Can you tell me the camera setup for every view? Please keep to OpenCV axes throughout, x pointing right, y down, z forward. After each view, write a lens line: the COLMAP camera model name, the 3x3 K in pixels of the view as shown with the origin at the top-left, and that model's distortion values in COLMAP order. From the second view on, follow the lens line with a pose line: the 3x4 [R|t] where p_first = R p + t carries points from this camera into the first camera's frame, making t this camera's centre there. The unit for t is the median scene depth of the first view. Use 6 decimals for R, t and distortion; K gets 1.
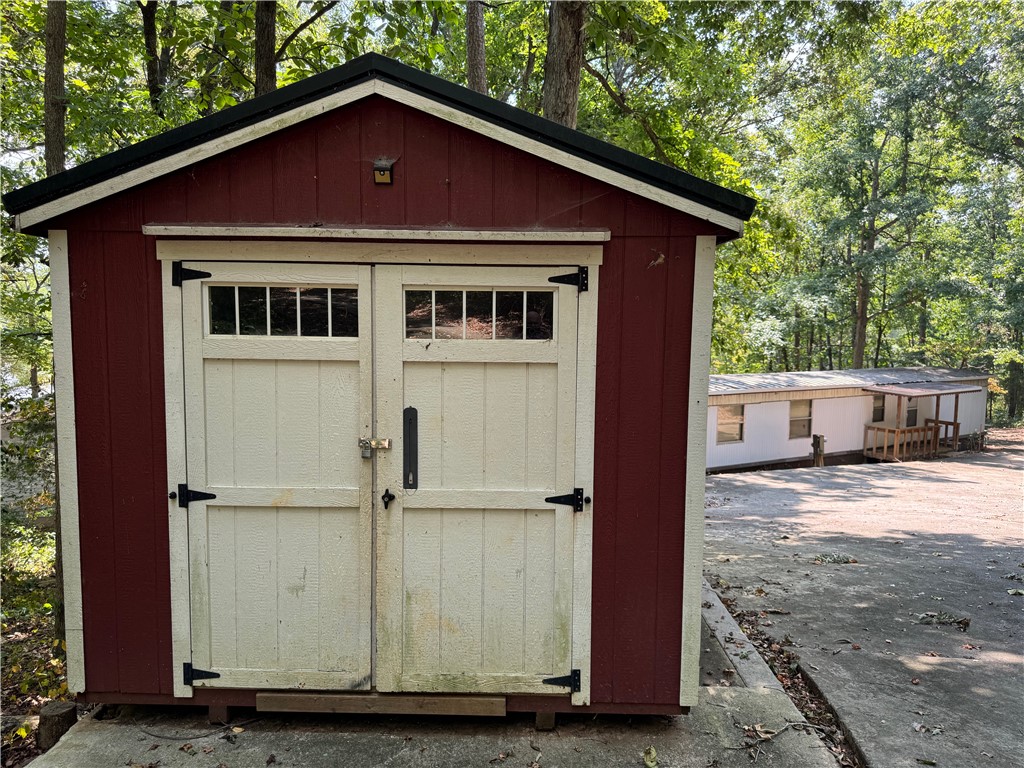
lens RADIAL K [[730.7, 0, 514.0], [0, 730.7, 385.4], [0, 0, 1]] dist [0.022413, -0.017098]
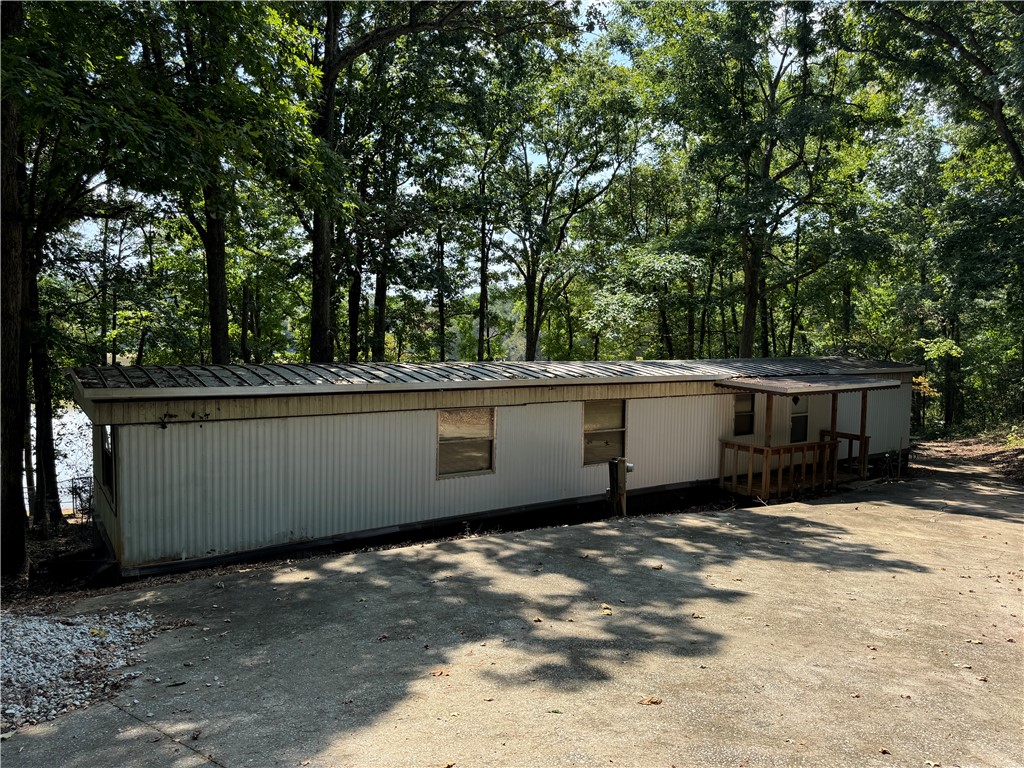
lens RADIAL K [[730.7, 0, 508.1], [0, 730.7, 384.0], [0, 0, 1]] dist [0.022413, -0.017098]
pose [[0.998574, -0.001647, 0.053359, 0.263142], [0.002576, 0.999846, -0.017362, 0.015907], [-0.053322, 0.017475, 0.998424, 0.381408]]
